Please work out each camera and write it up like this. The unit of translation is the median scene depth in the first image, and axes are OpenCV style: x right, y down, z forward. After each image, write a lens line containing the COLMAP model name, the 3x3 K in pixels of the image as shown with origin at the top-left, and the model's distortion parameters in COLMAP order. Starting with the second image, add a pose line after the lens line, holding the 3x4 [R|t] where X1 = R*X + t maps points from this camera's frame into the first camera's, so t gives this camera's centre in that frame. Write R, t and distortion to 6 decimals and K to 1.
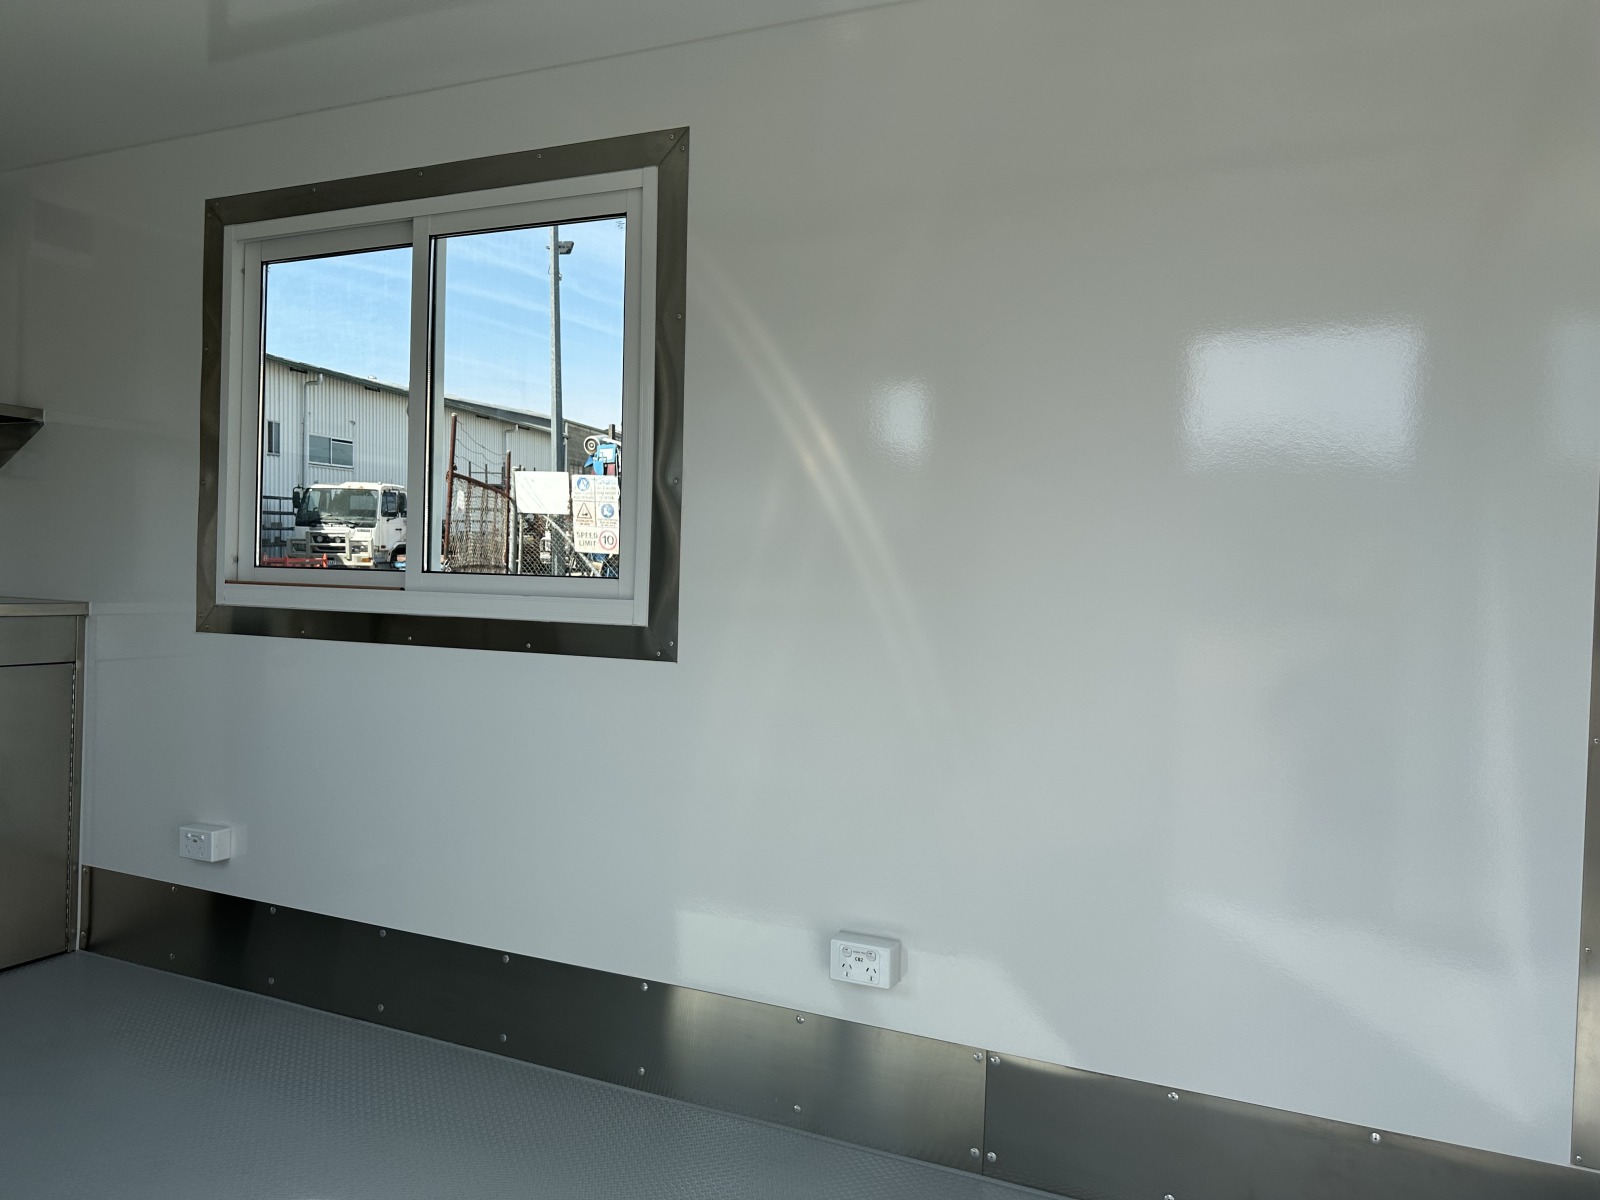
lens RADIAL K [[1131.7, 0, 798.0], [0, 1131.7, 586.1], [0, 0, 1]] dist [0.061528, -0.084354]
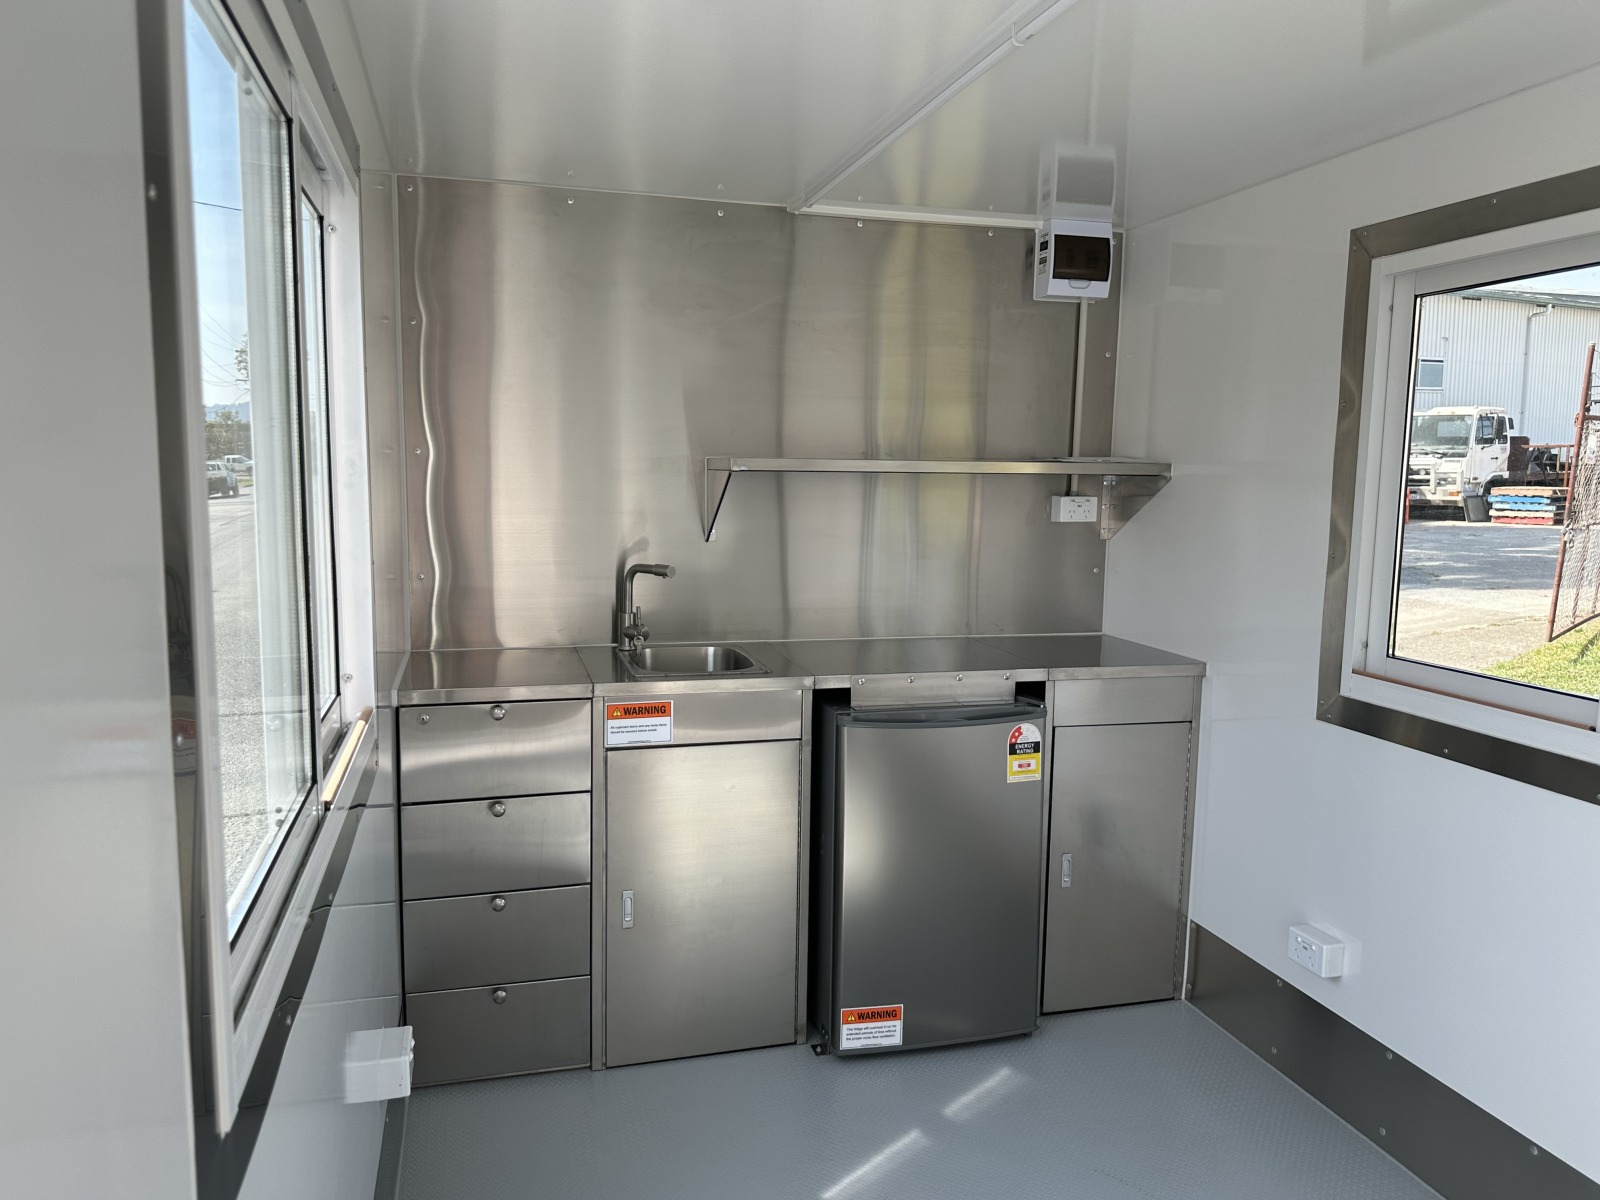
lens RADIAL K [[1131.7, 0, 799.0], [0, 1131.7, 598.2], [0, 0, 1]] dist [0.061528, -0.084354]
pose [[0.641783, 0.071819, -0.763516, -0.098944], [-0.008281, 0.996196, 0.086745, -0.123636], [0.766842, -0.049349, 0.639936, 0.104234]]
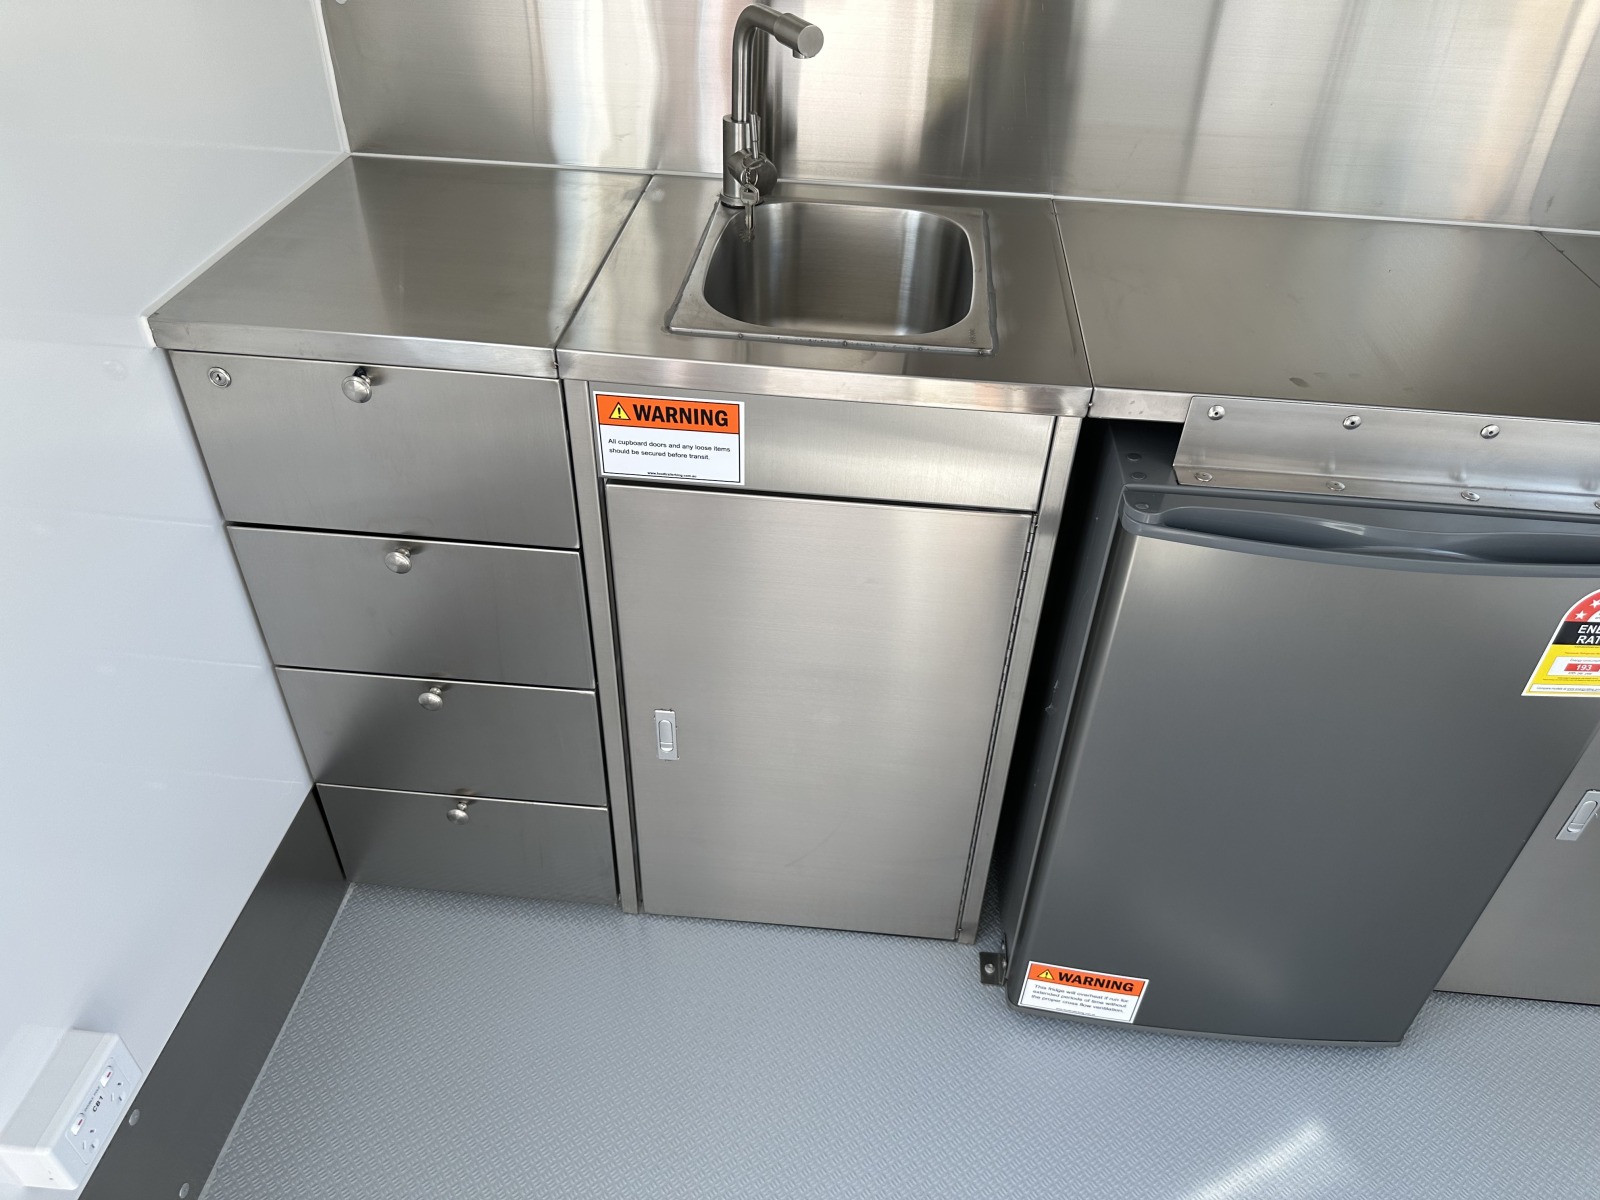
lens RADIAL K [[1131.7, 0, 801.7], [0, 1131.7, 583.4], [0, 0, 1]] dist [0.061528, -0.084354]
pose [[0.334323, 0.562973, -0.755837, -0.490049], [-0.035193, 0.808883, 0.586916, -0.143569], [0.941801, -0.169619, 0.290241, 0.478532]]
